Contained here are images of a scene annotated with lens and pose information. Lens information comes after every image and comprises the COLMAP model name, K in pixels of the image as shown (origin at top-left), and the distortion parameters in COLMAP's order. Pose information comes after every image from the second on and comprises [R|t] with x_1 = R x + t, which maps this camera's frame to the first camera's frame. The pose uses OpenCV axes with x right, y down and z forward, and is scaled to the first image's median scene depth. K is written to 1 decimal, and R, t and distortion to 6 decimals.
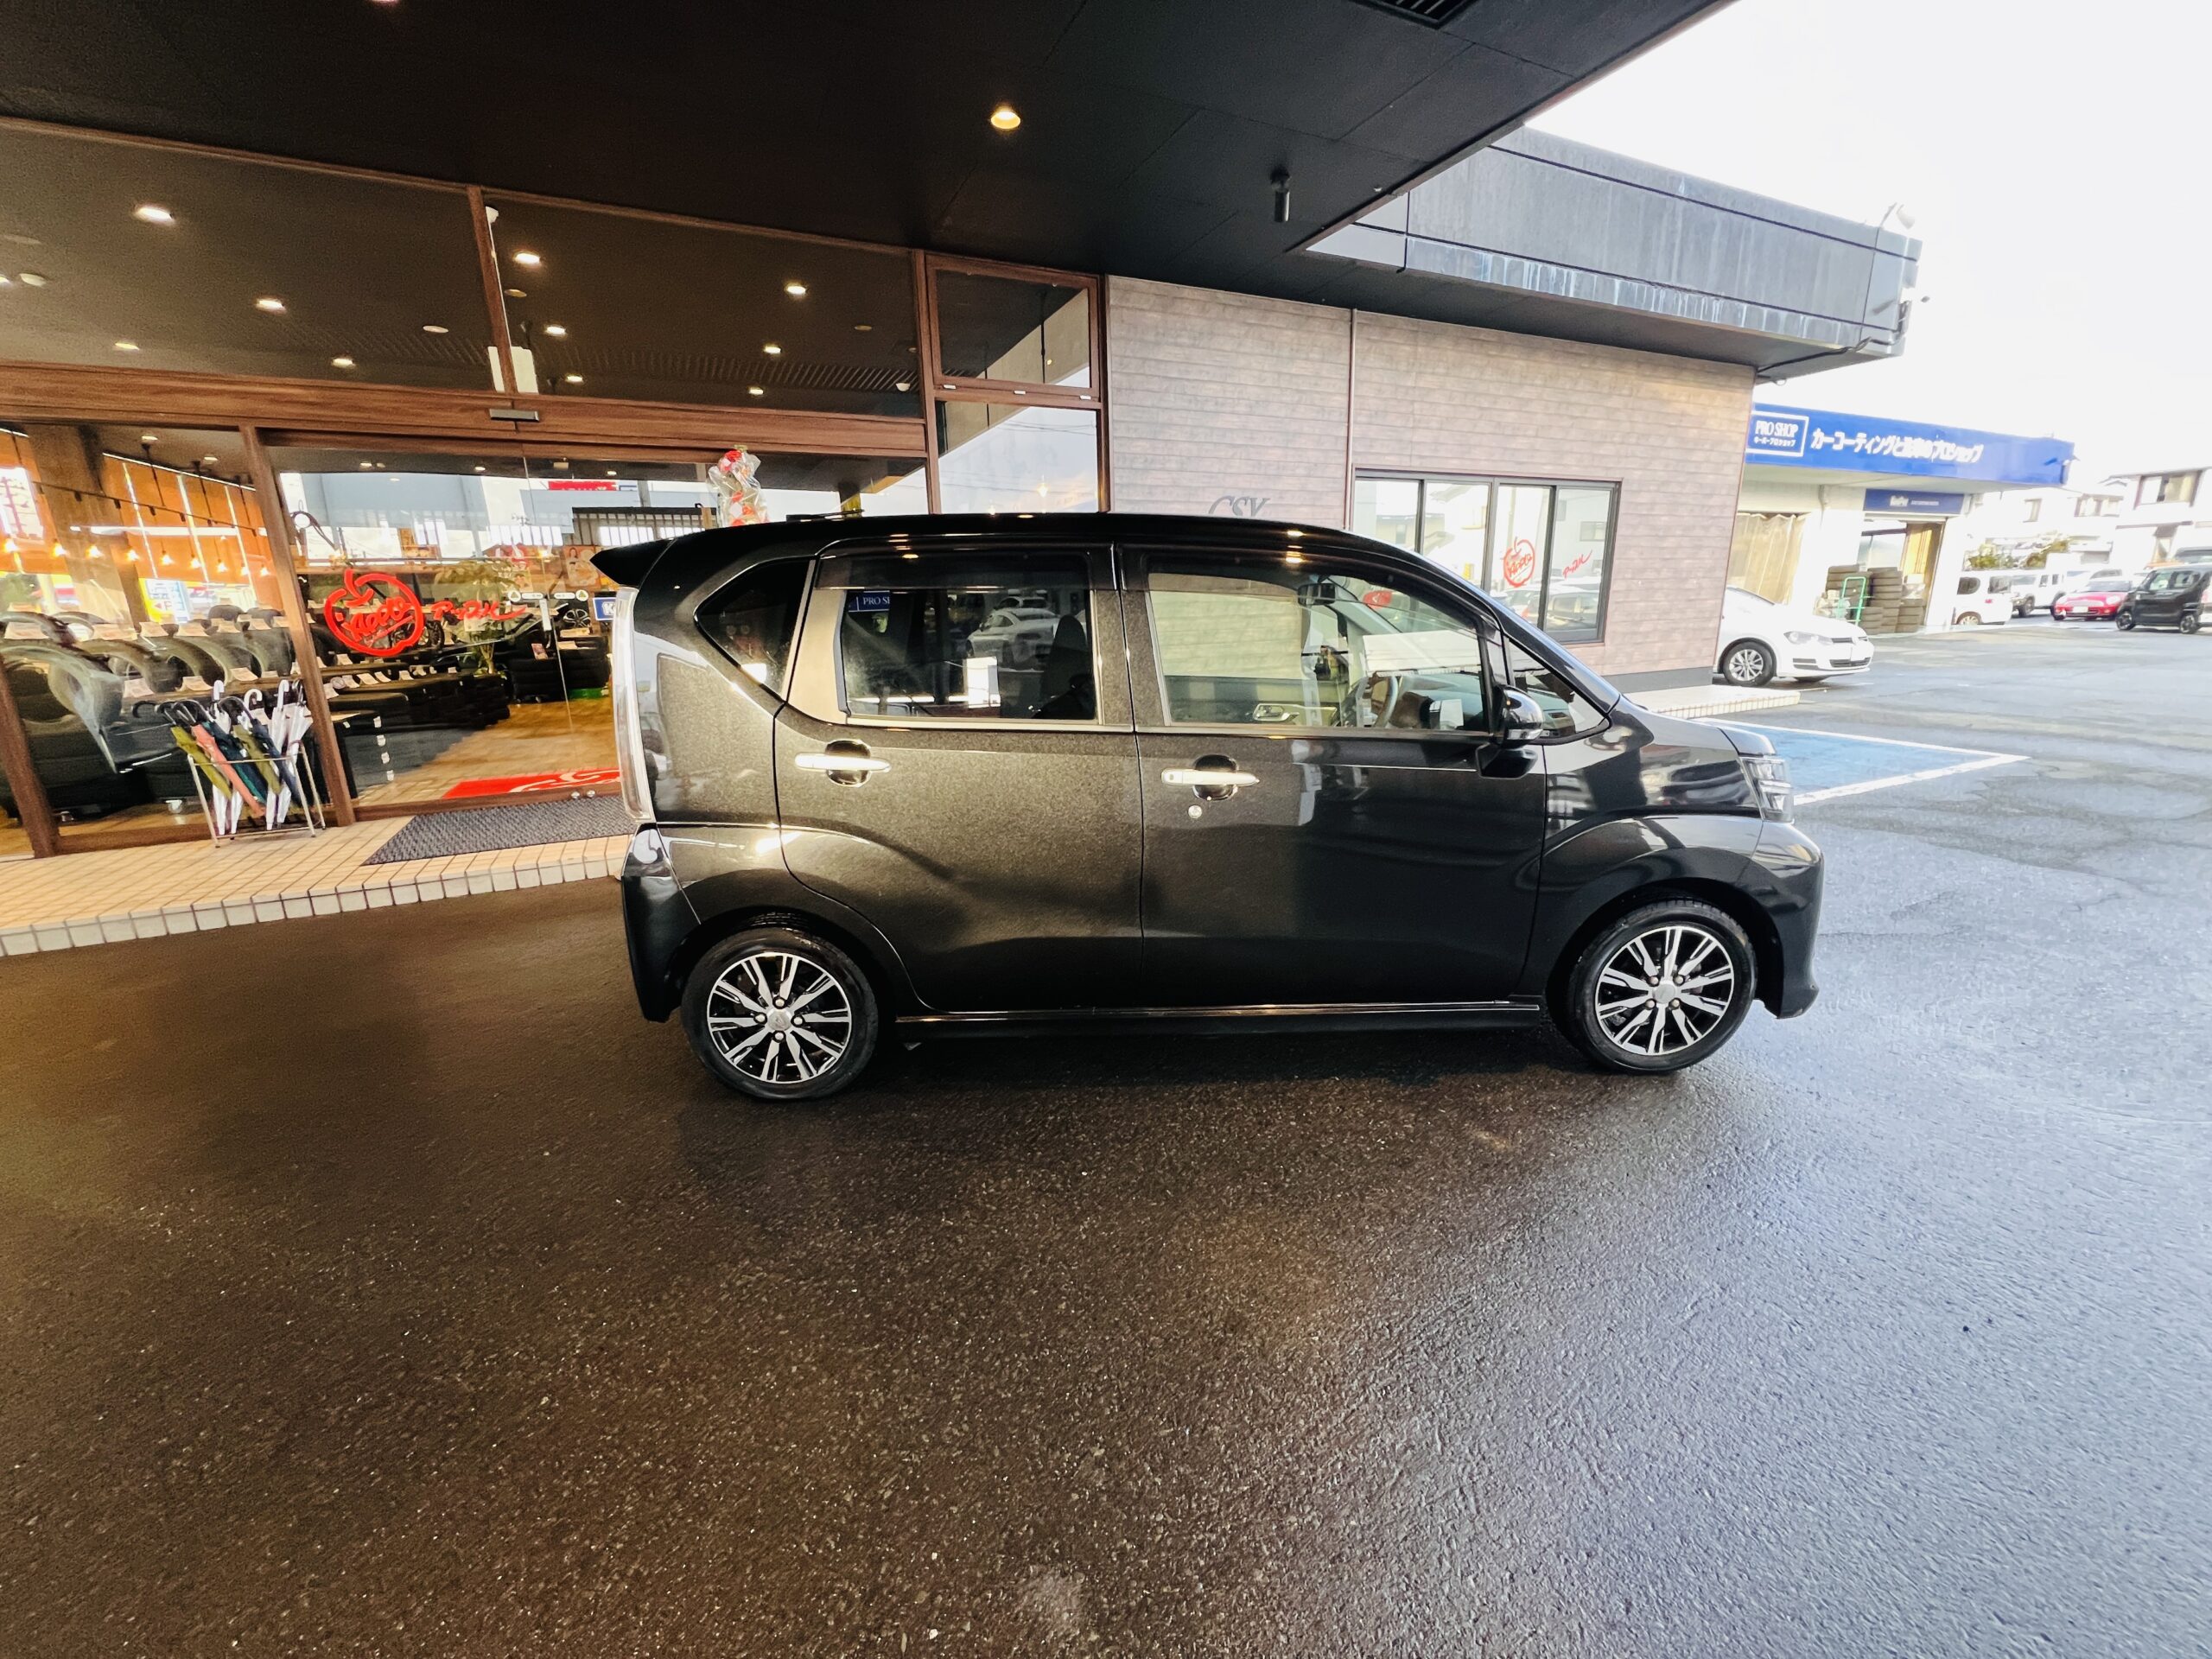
lens RADIAL K [[882.4, 0, 1102.9], [0, 882.4, 822.0], [0, 0, 1]] dist [0.005338, -0.000301]
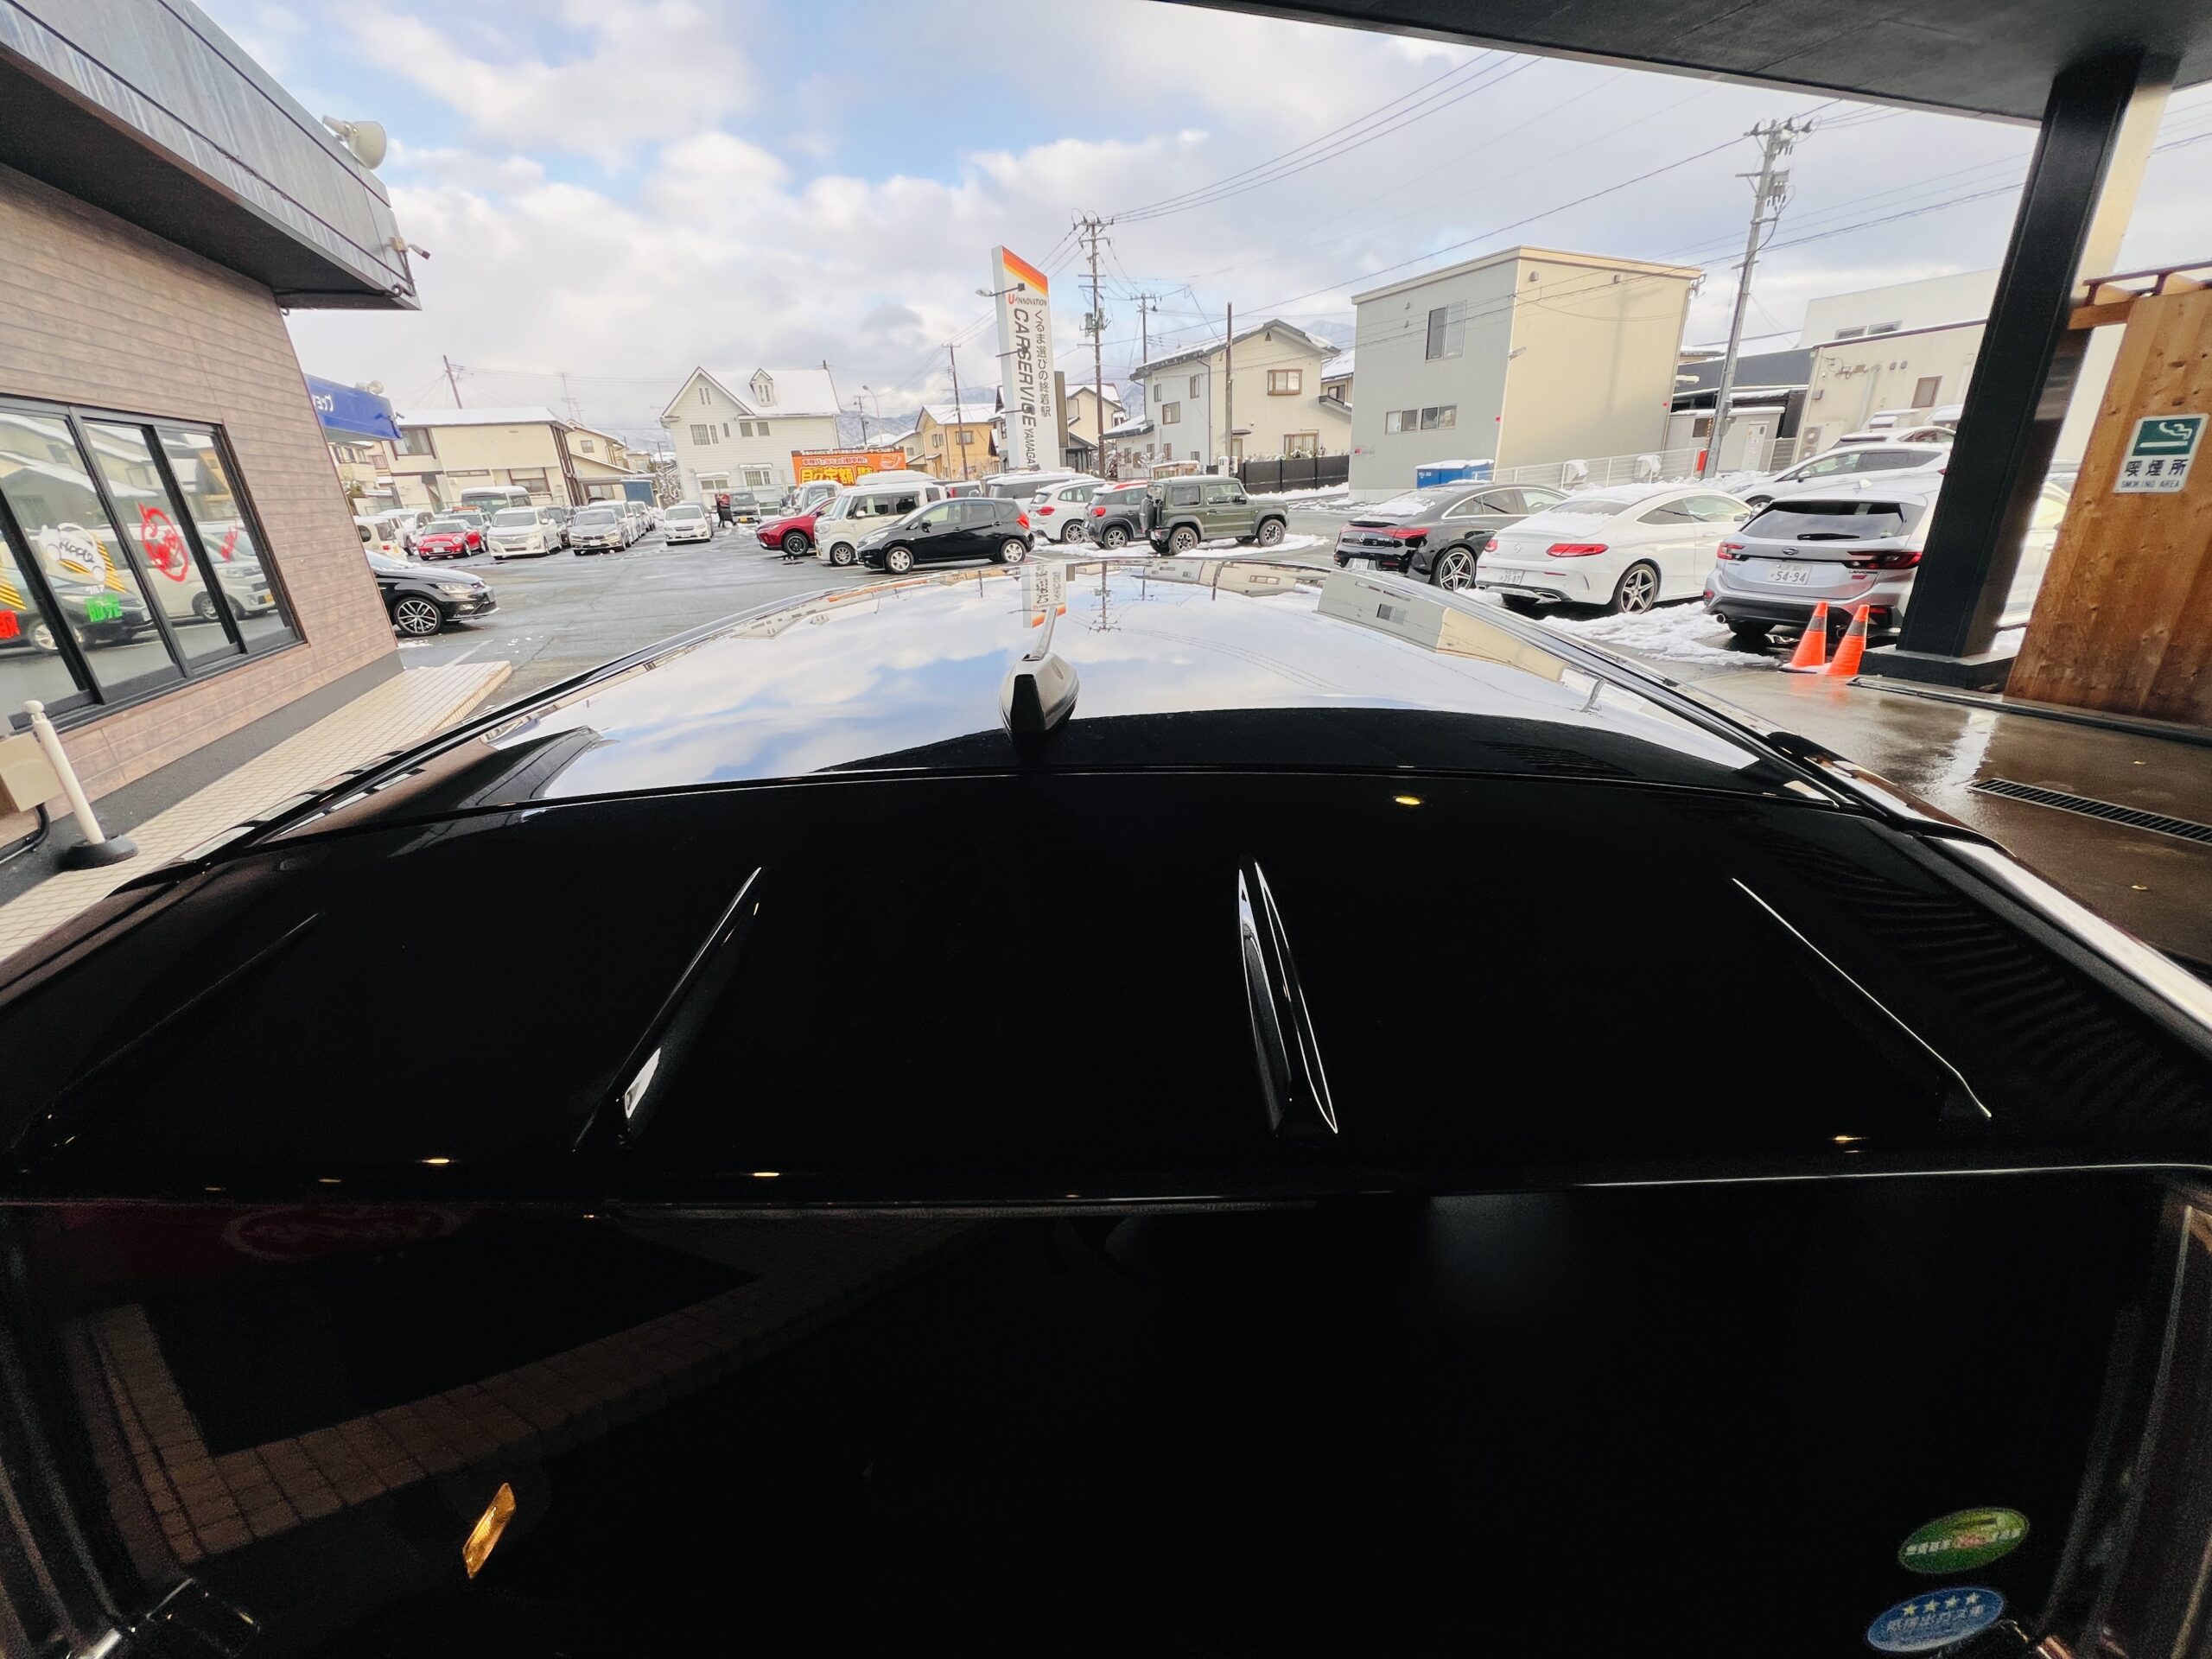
lens RADIAL K [[884.4, 0, 1103.5], [0, 884.4, 826.7], [0, 0, 1]] dist [0.000359, -0.000476]
pose [[0.054128, -0.352214, 0.934353, -0.179183], [0.289938, 0.900954, 0.322828, -0.120157], [-0.955513, 0.253431, 0.150887, 0.303680]]
